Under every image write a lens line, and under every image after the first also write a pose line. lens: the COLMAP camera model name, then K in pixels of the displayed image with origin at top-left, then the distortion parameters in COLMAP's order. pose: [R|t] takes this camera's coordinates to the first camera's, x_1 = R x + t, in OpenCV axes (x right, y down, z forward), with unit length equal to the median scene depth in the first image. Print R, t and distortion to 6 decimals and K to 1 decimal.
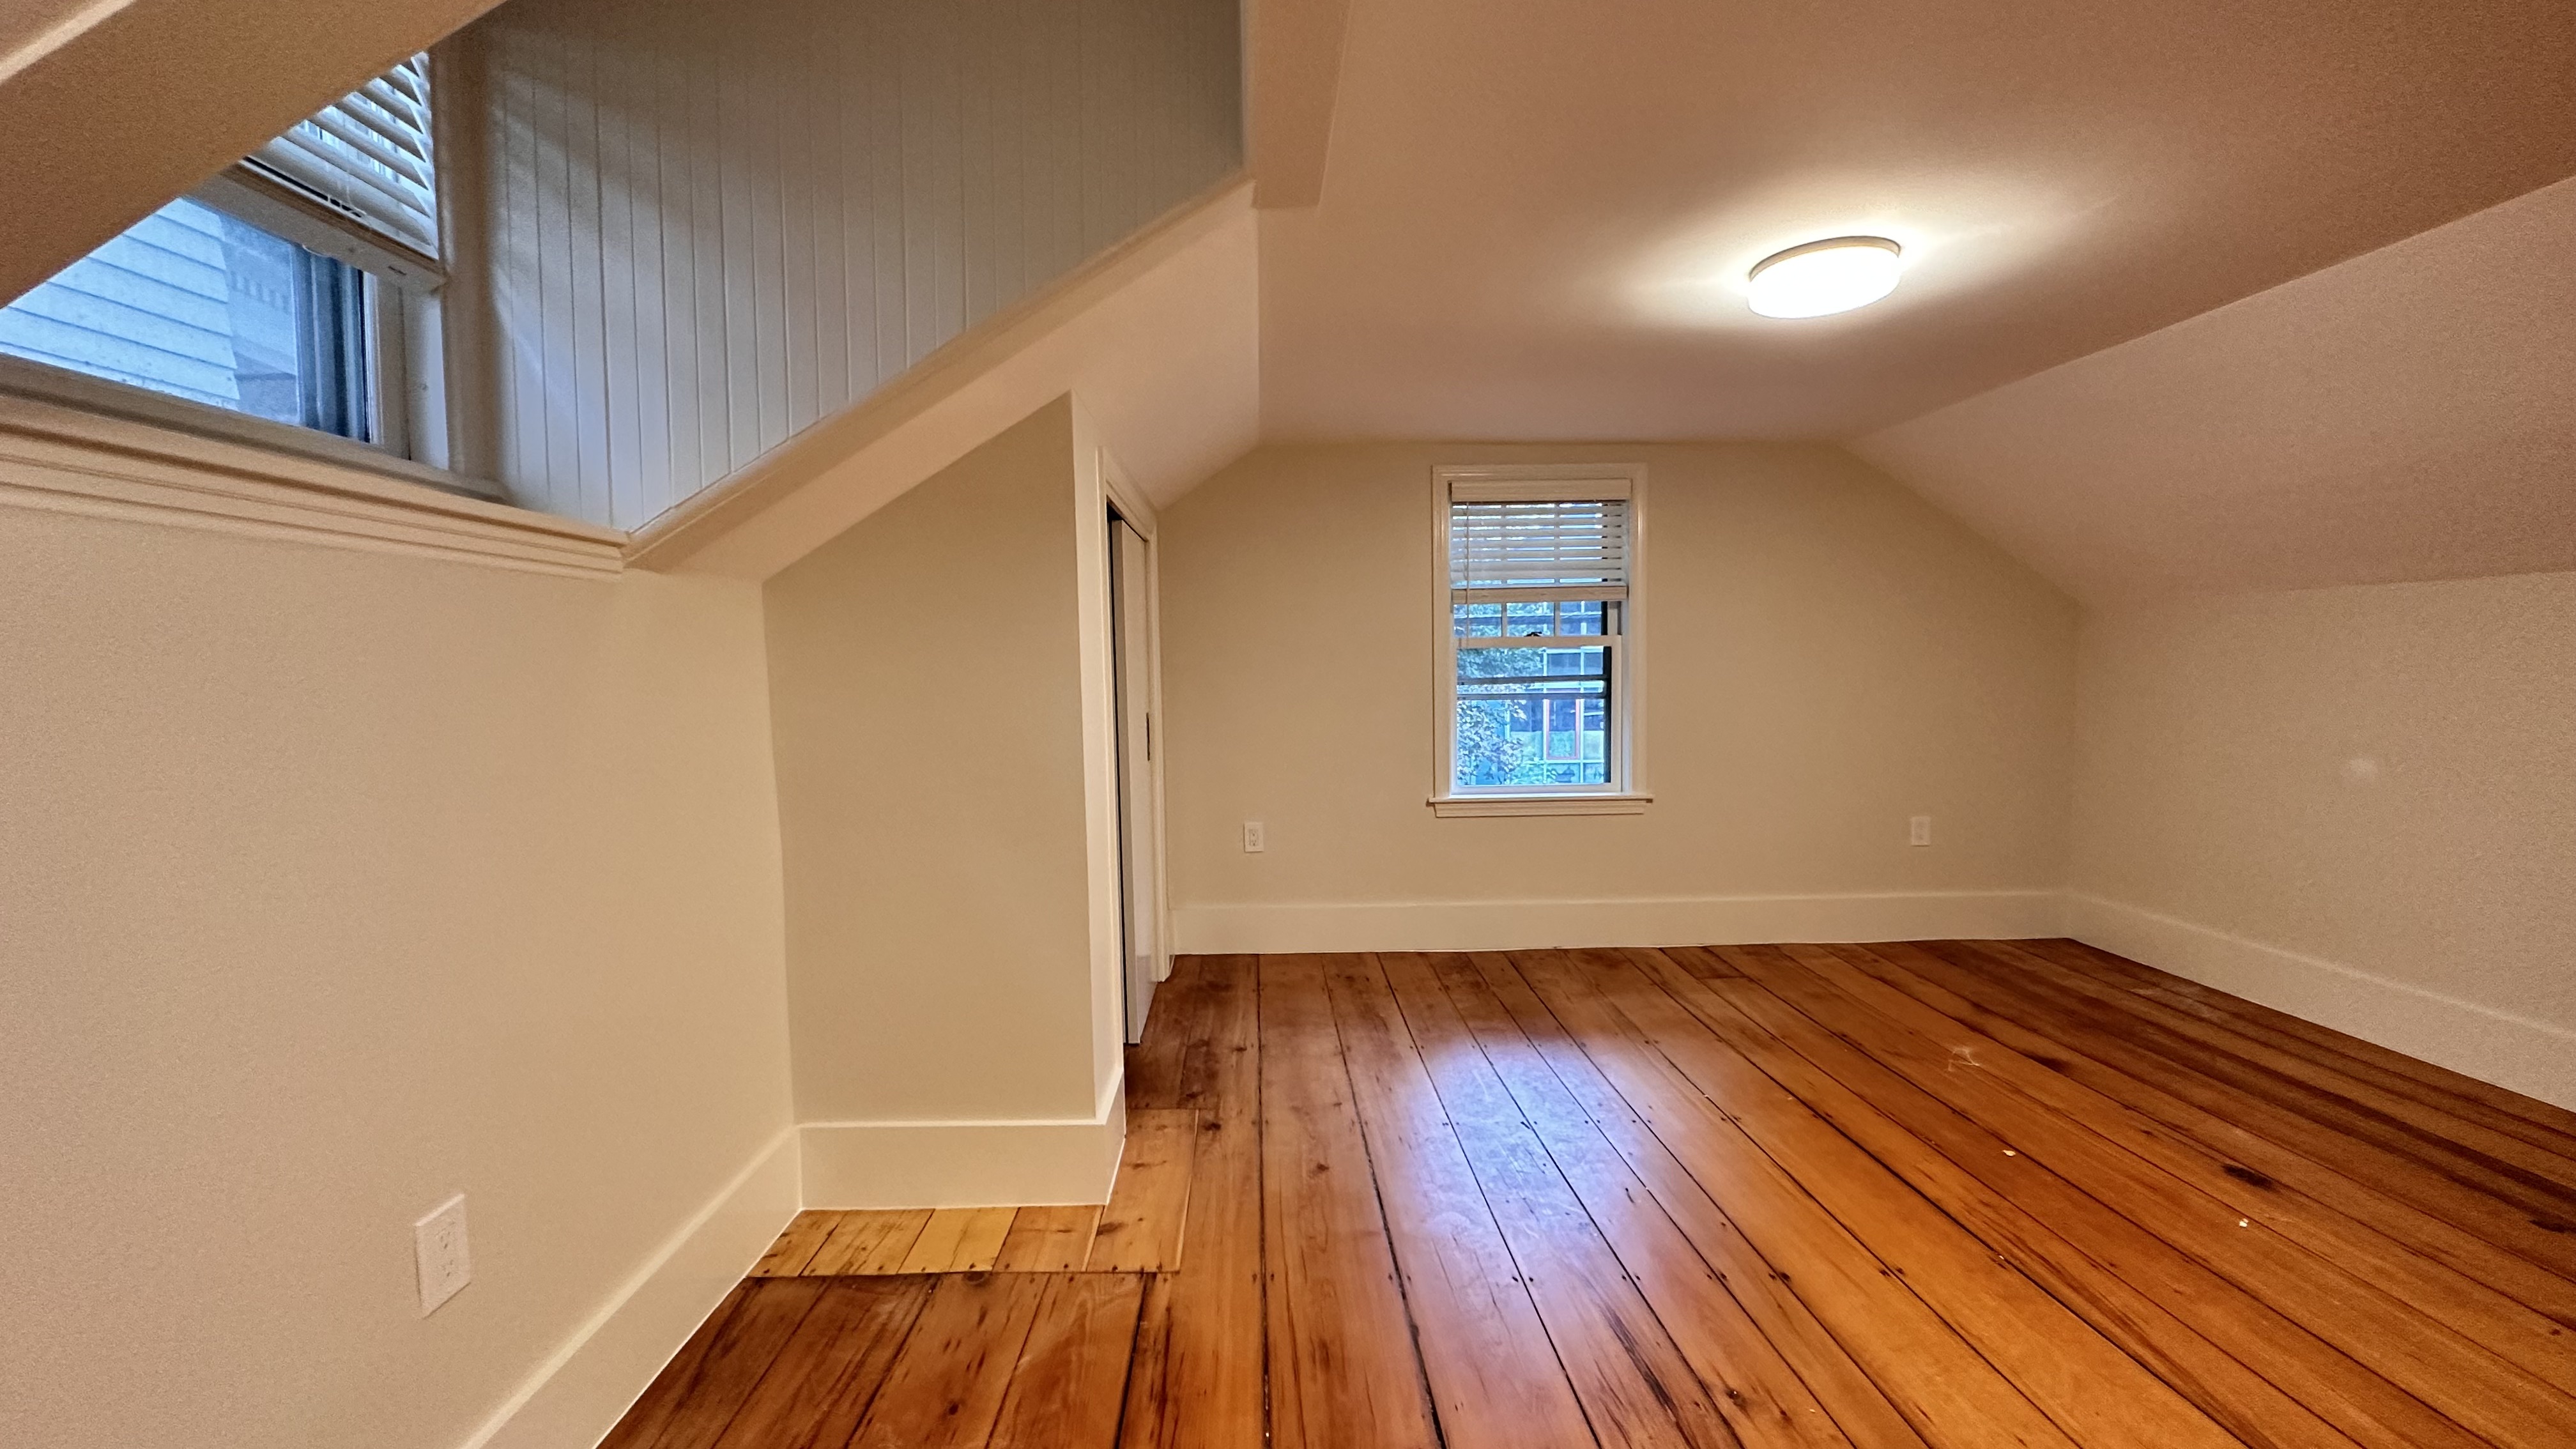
lens RADIAL K [[1028.8, 0, 1292.0], [0, 1028.8, 721.8], [0, 0, 1]] dist [-0.002904, 0.000874]
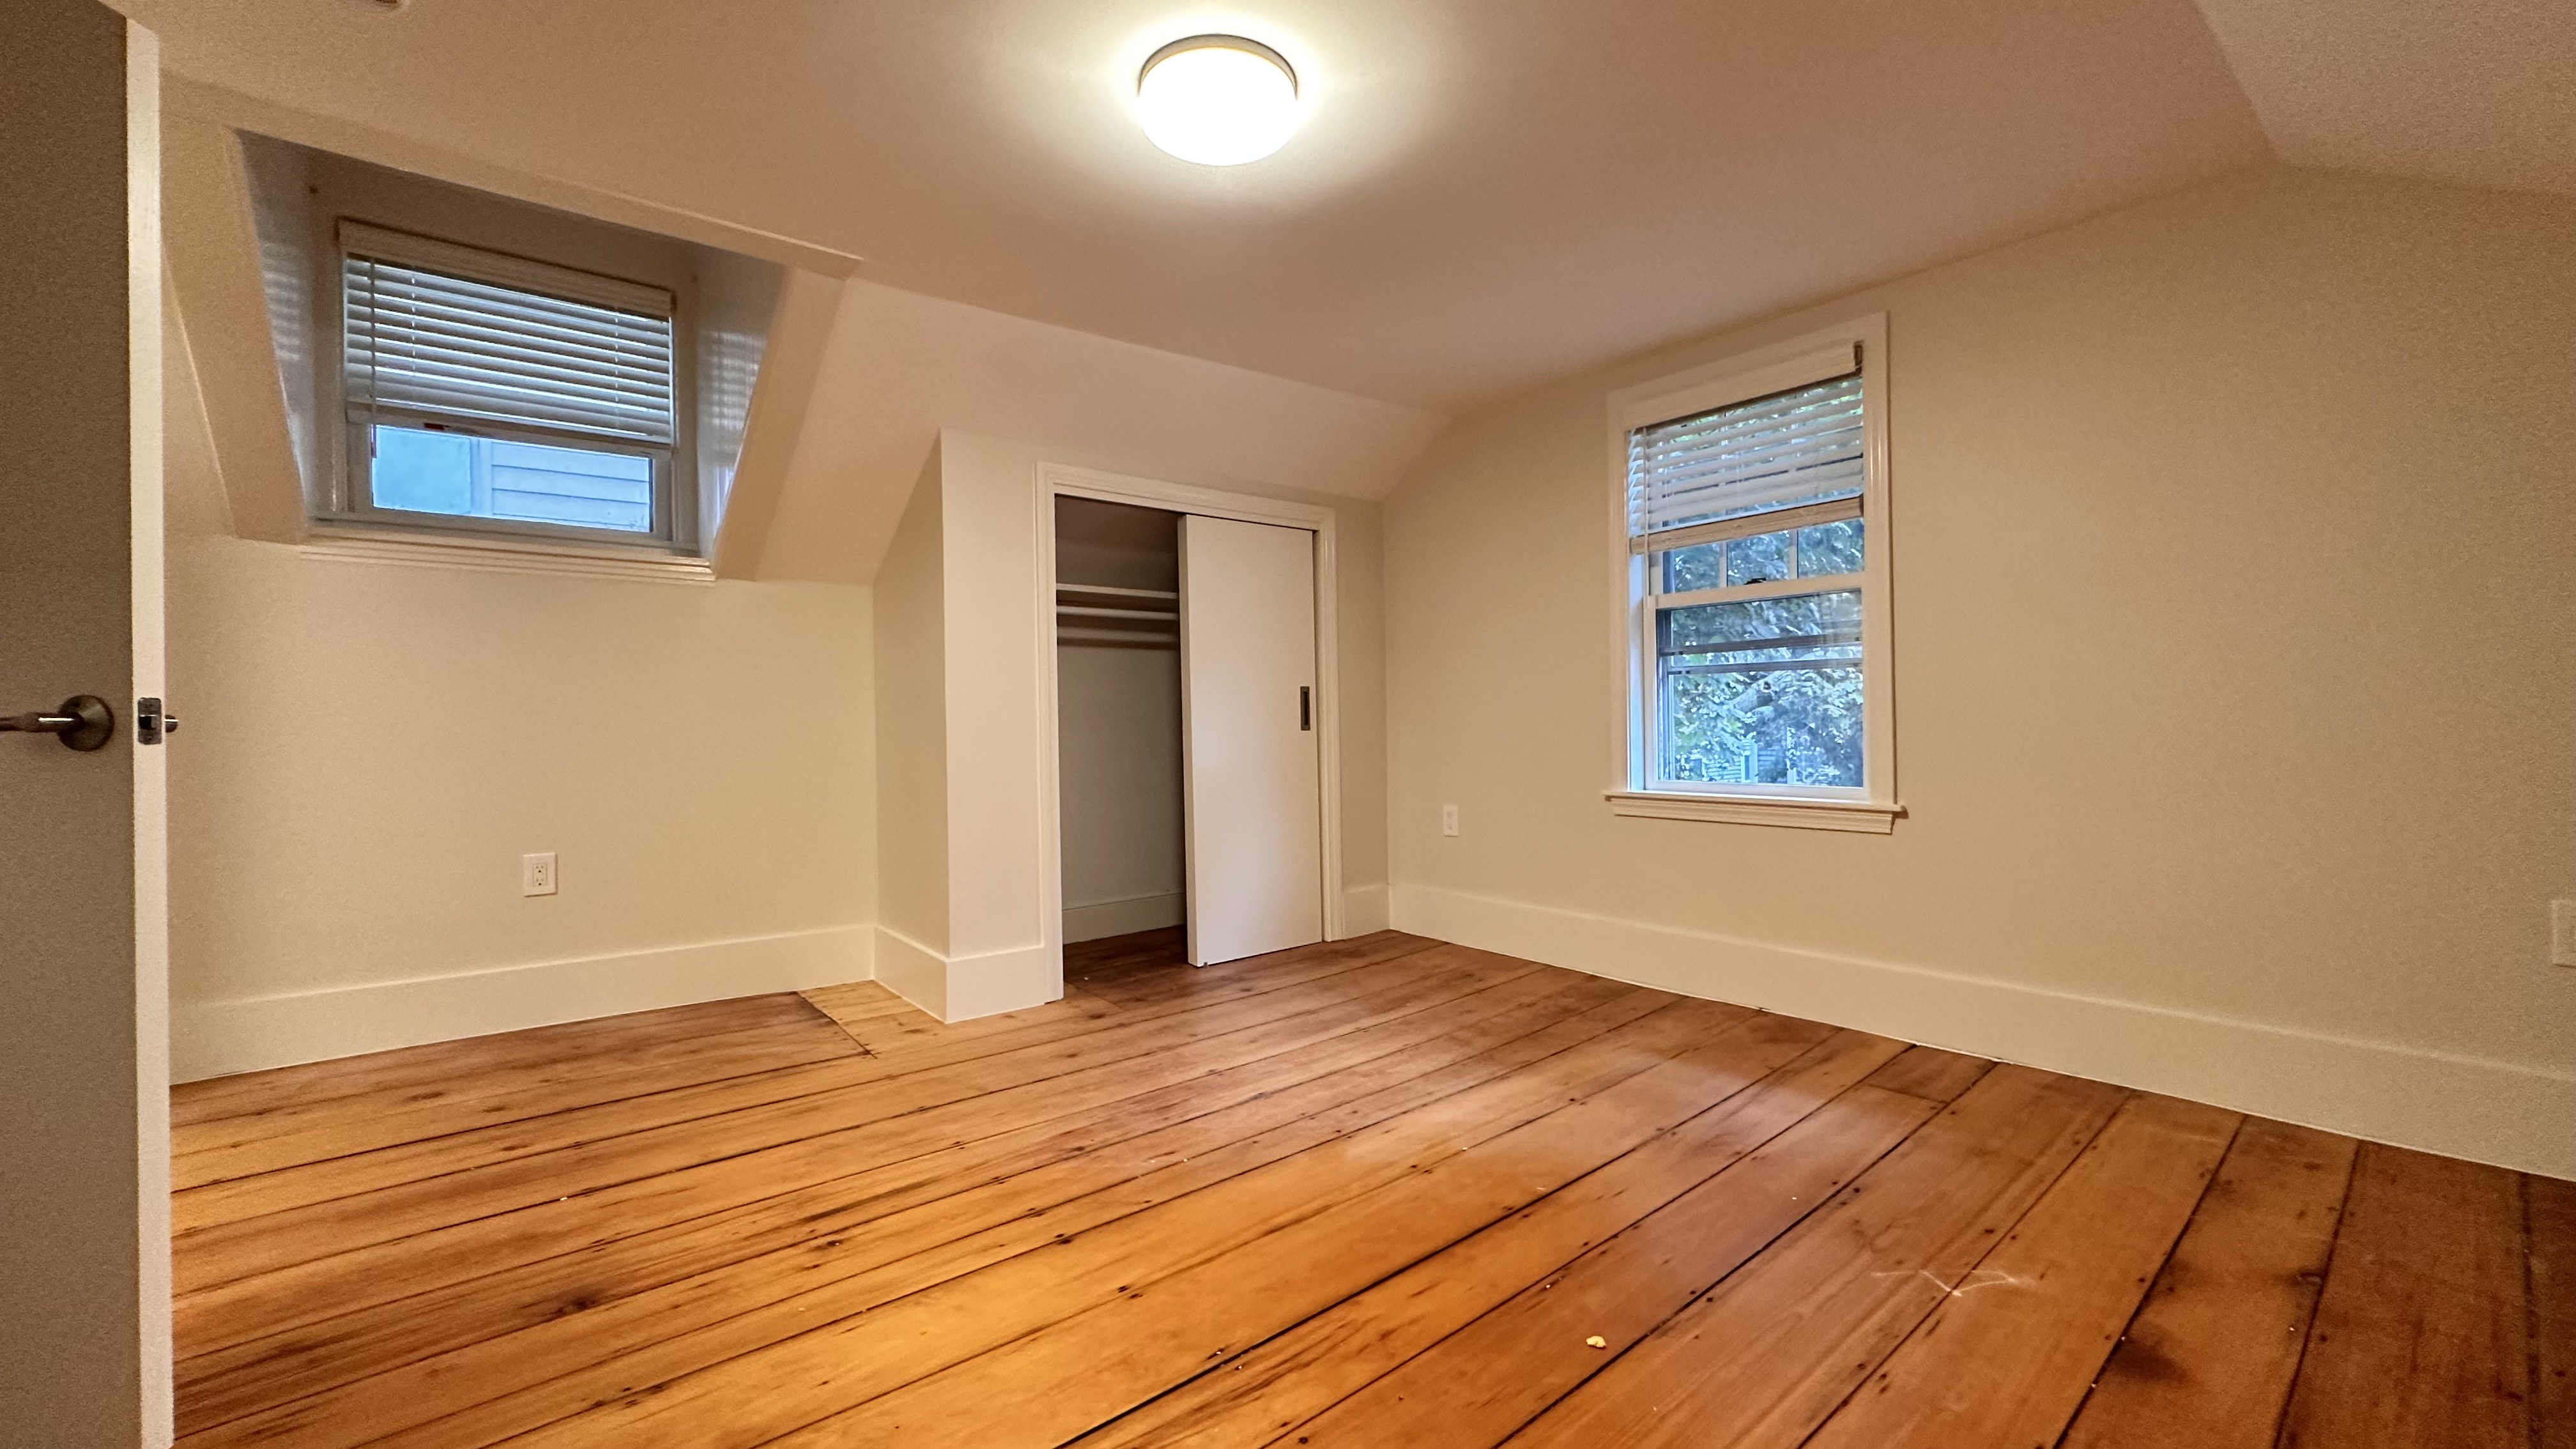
lens RADIAL K [[1028.8, 0, 1295.7], [0, 1028.8, 735.6], [0, 0, 1]] dist [-0.002904, 0.000874]
pose [[0.604982, 0.014370, -0.796110, 0.800705], [-0.042020, 0.999020, -0.013900, 0.063667], [0.795130, 0.041862, 0.604993, 0.366538]]
